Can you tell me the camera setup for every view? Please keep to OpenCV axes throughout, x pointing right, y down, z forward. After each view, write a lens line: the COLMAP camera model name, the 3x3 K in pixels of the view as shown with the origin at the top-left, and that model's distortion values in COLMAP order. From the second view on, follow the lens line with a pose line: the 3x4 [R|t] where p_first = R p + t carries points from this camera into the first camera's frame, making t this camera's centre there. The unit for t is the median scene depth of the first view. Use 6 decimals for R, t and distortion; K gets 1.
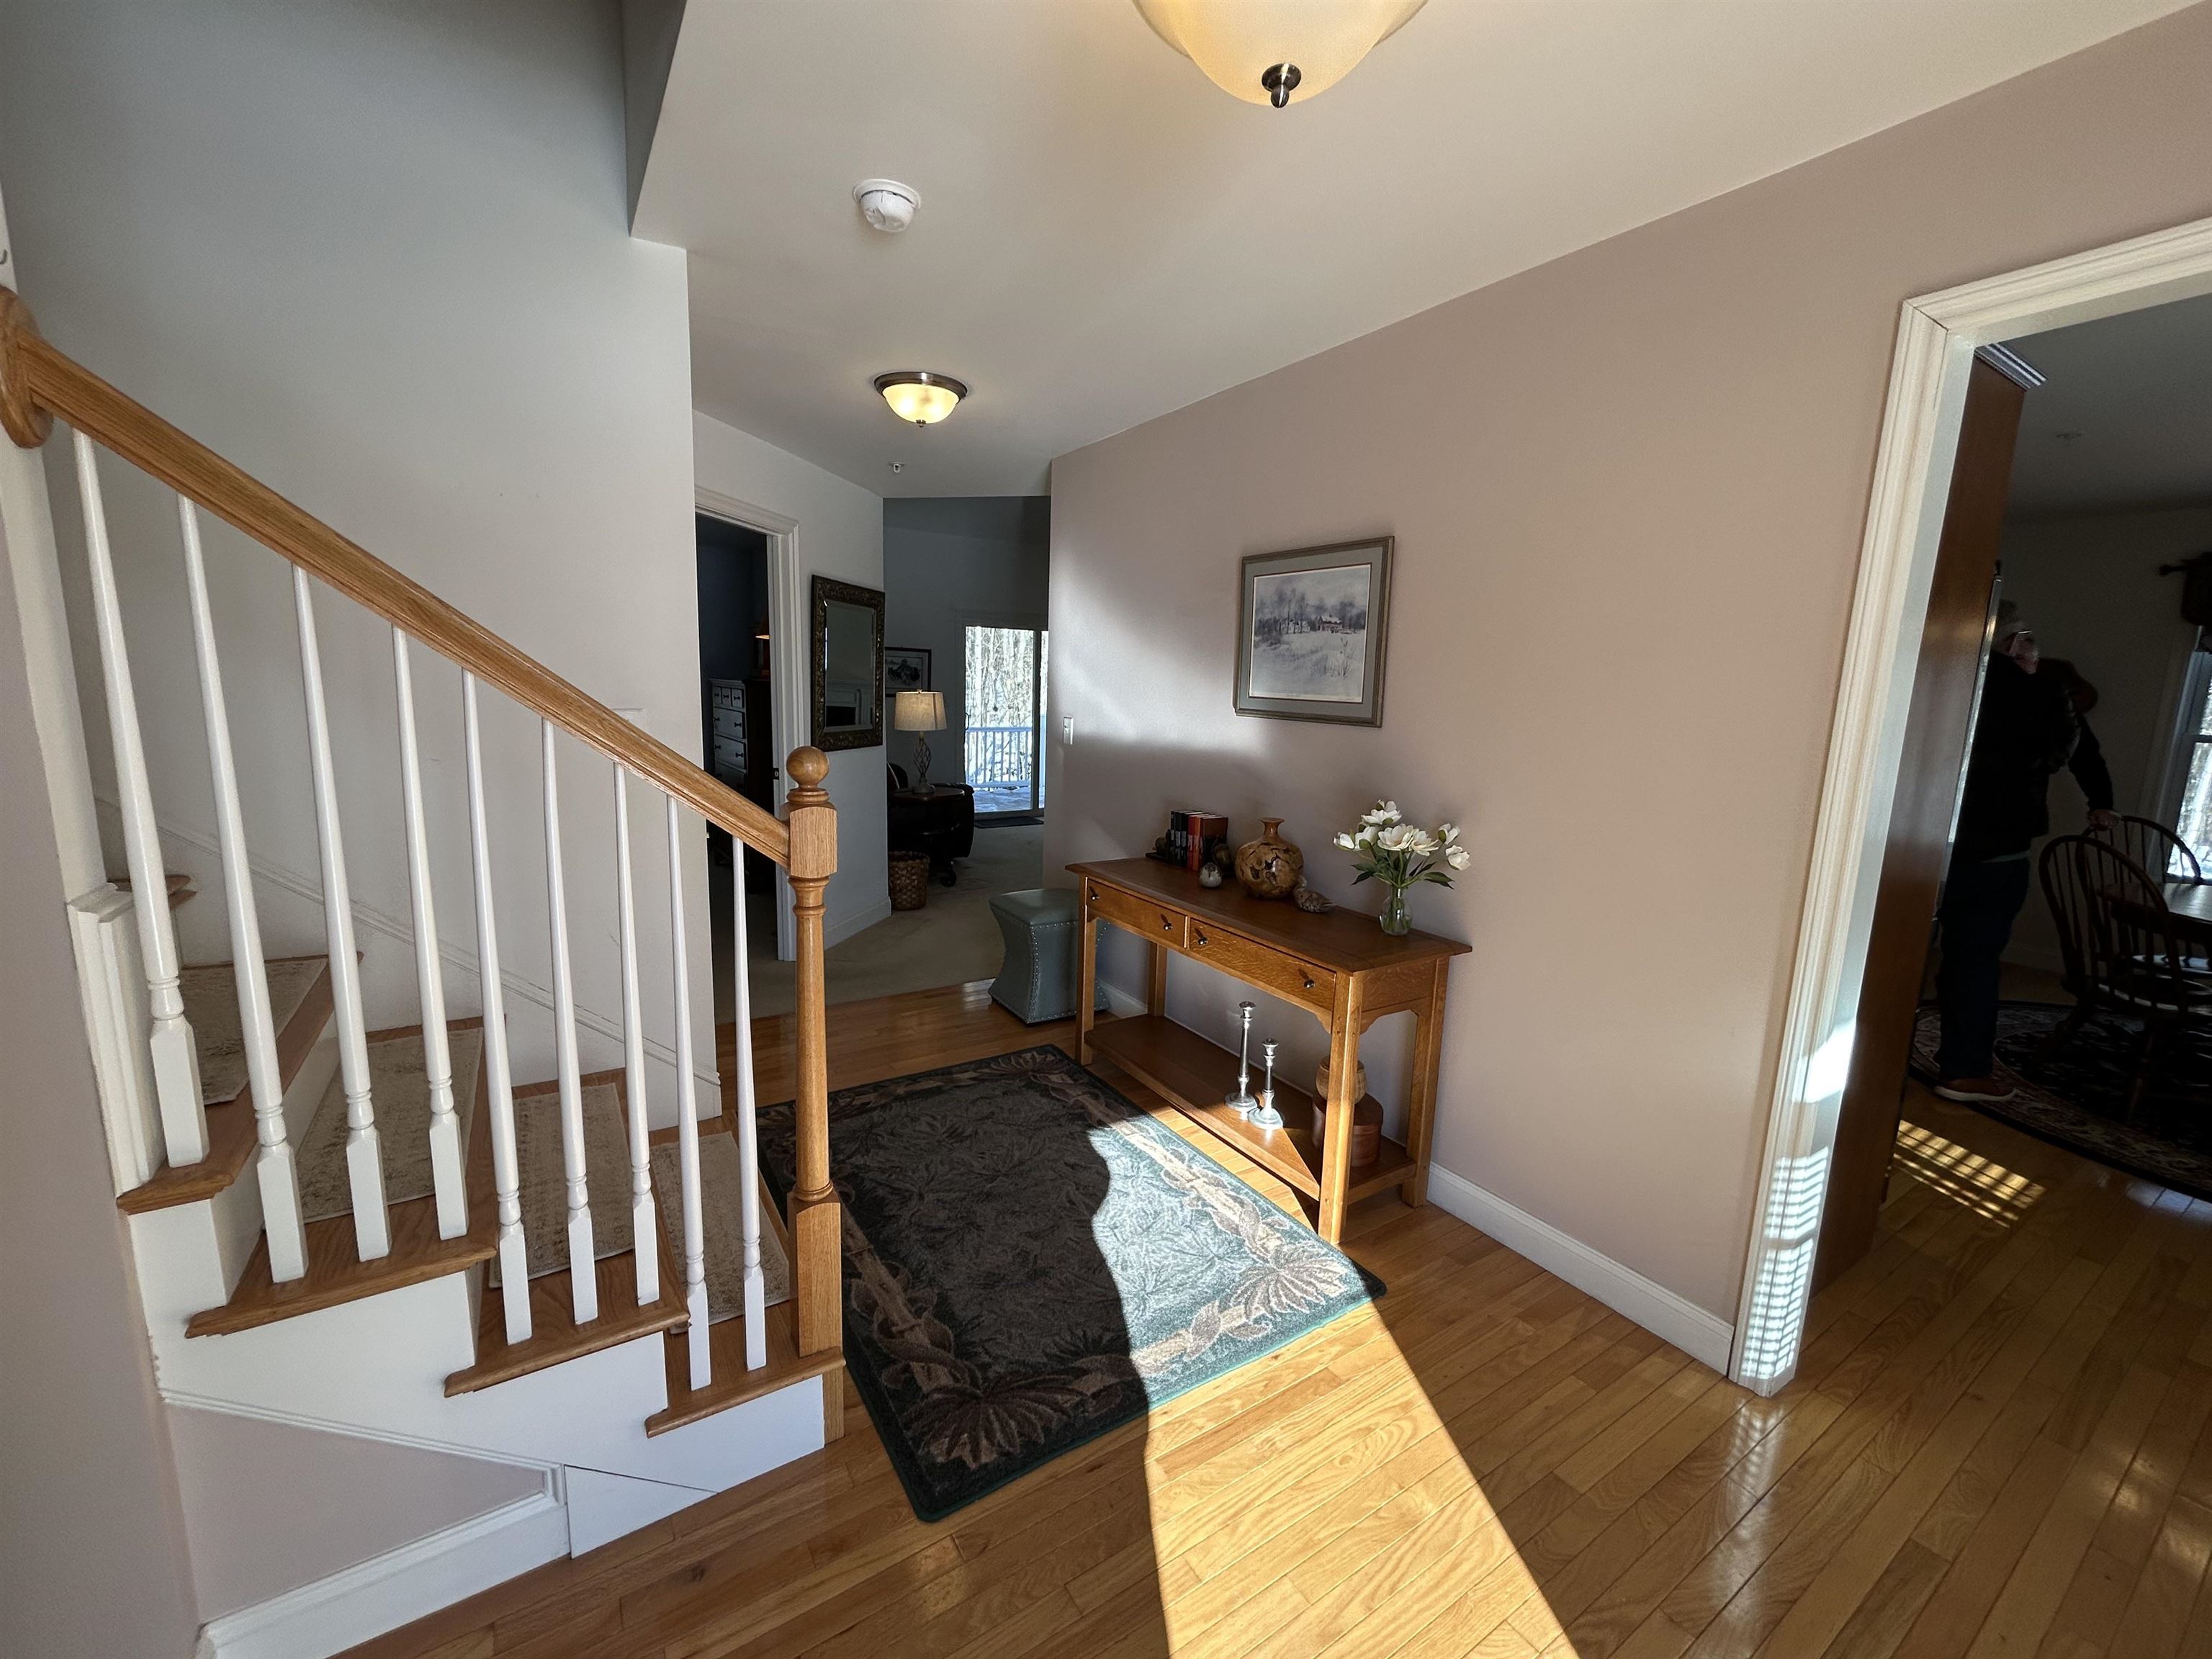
lens RADIAL K [[890.3, 0, 1106.0], [0, 890.3, 829.5], [0, 0, 1]] dist [-0.001223, -0.000506]
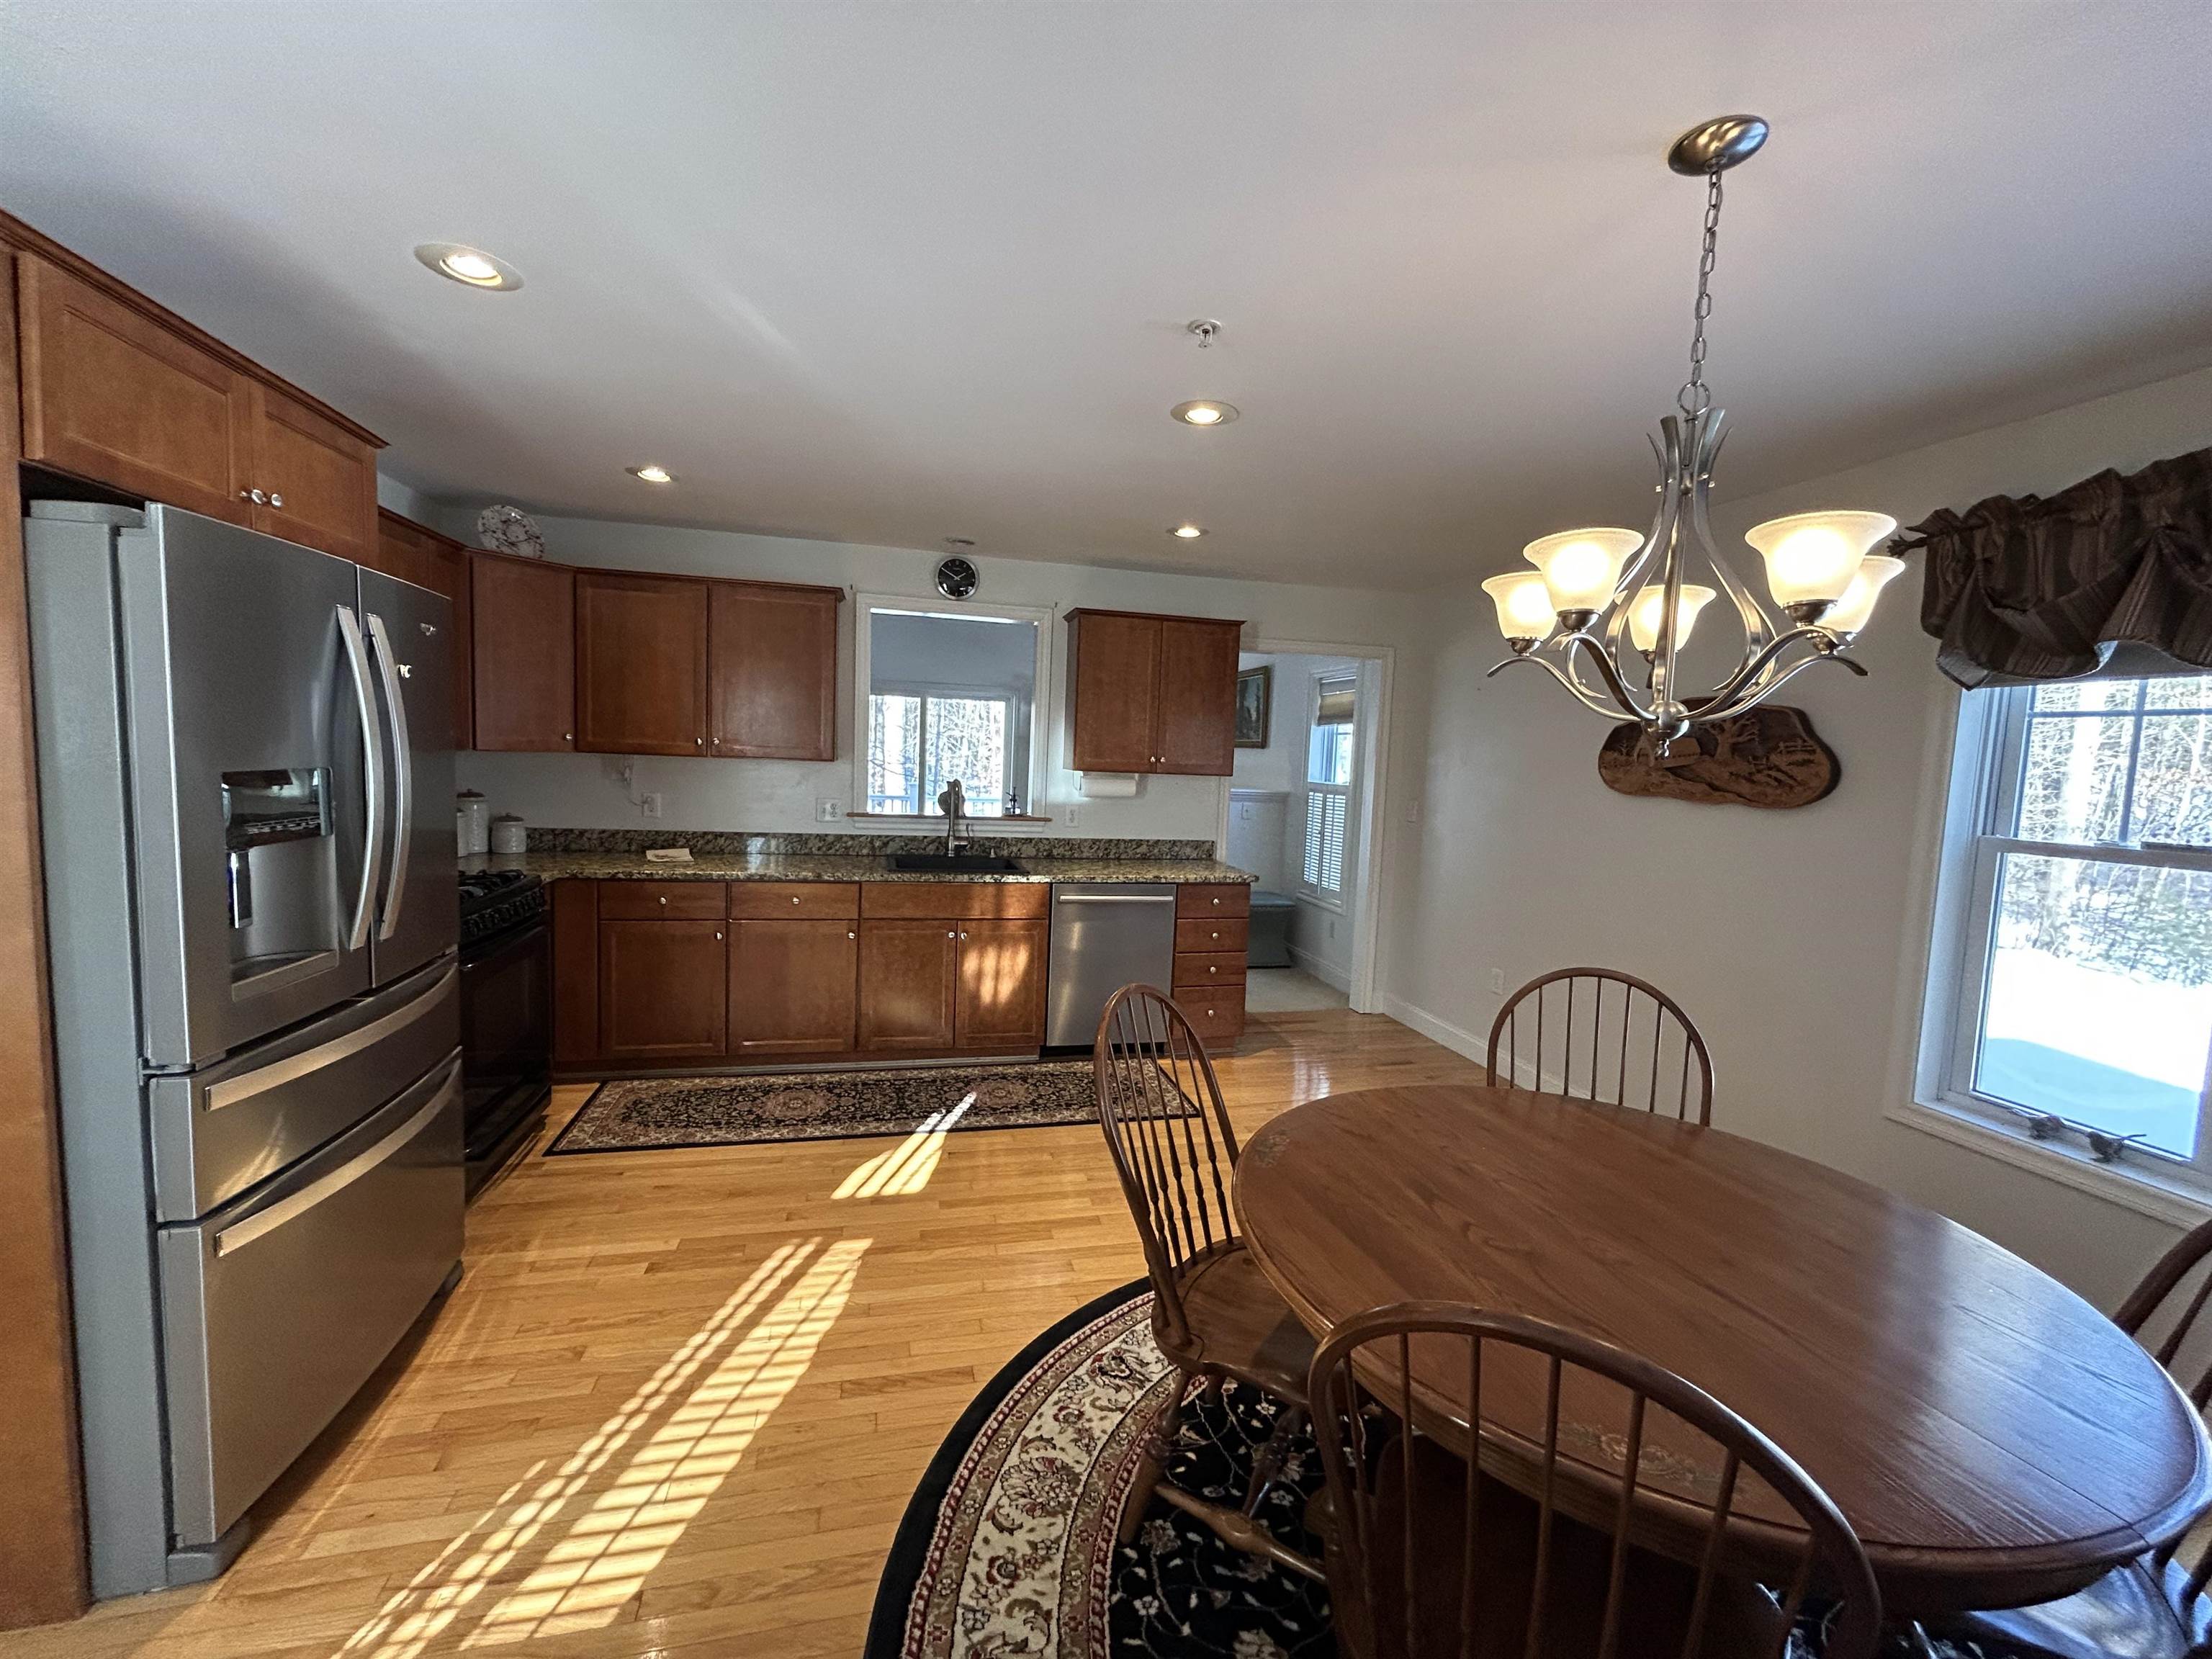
lens RADIAL K [[890.3, 0, 1106.0], [0, 890.3, 829.5], [0, 0, 1]] dist [-0.001223, -0.000506]
pose [[0.950651, 0.040295, -0.307635, 0.558724], [-0.068332, 0.994376, -0.080913, -0.019300], [0.302645, 0.097941, 0.948058, 0.195785]]
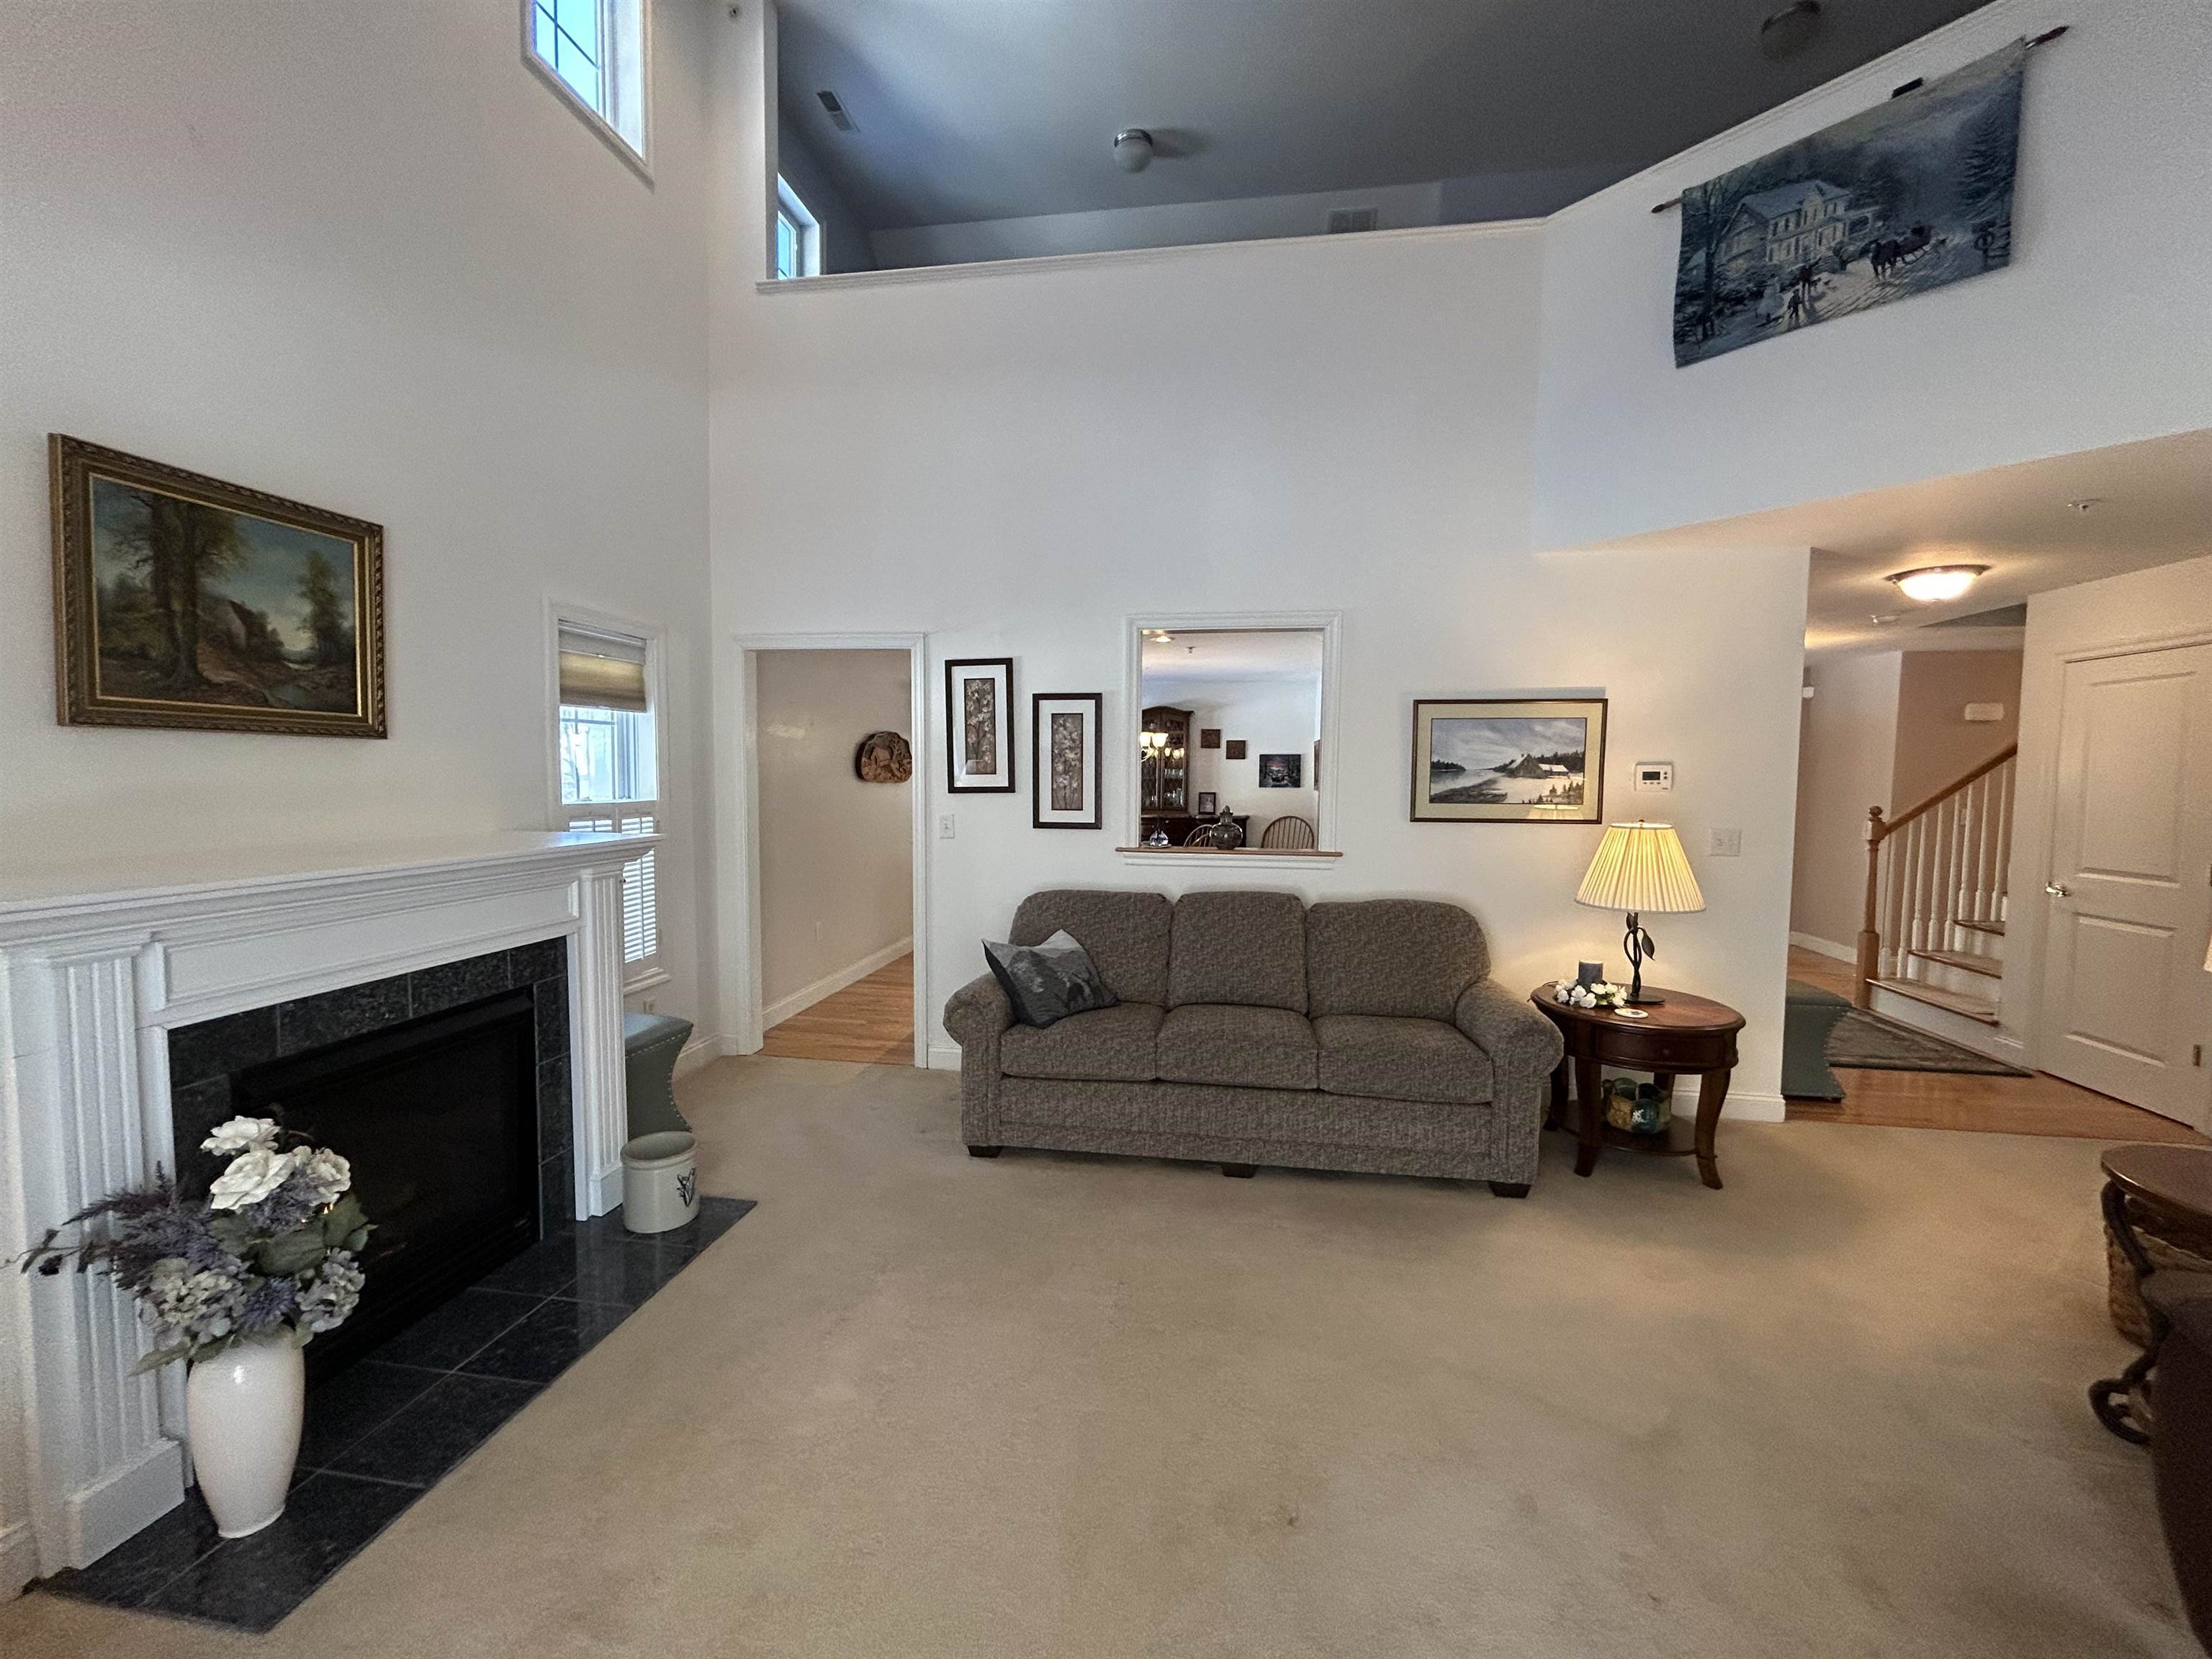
lens RADIAL K [[890.3, 0, 1106.0], [0, 890.3, 829.5], [0, 0, 1]] dist [-0.001223, -0.000506]
pose [[-0.759253, -0.071413, 0.646865, -0.092172], [0.081597, 0.975672, 0.203487, -0.220784], [-0.645659, 0.207280, -0.734955, 1.296390]]
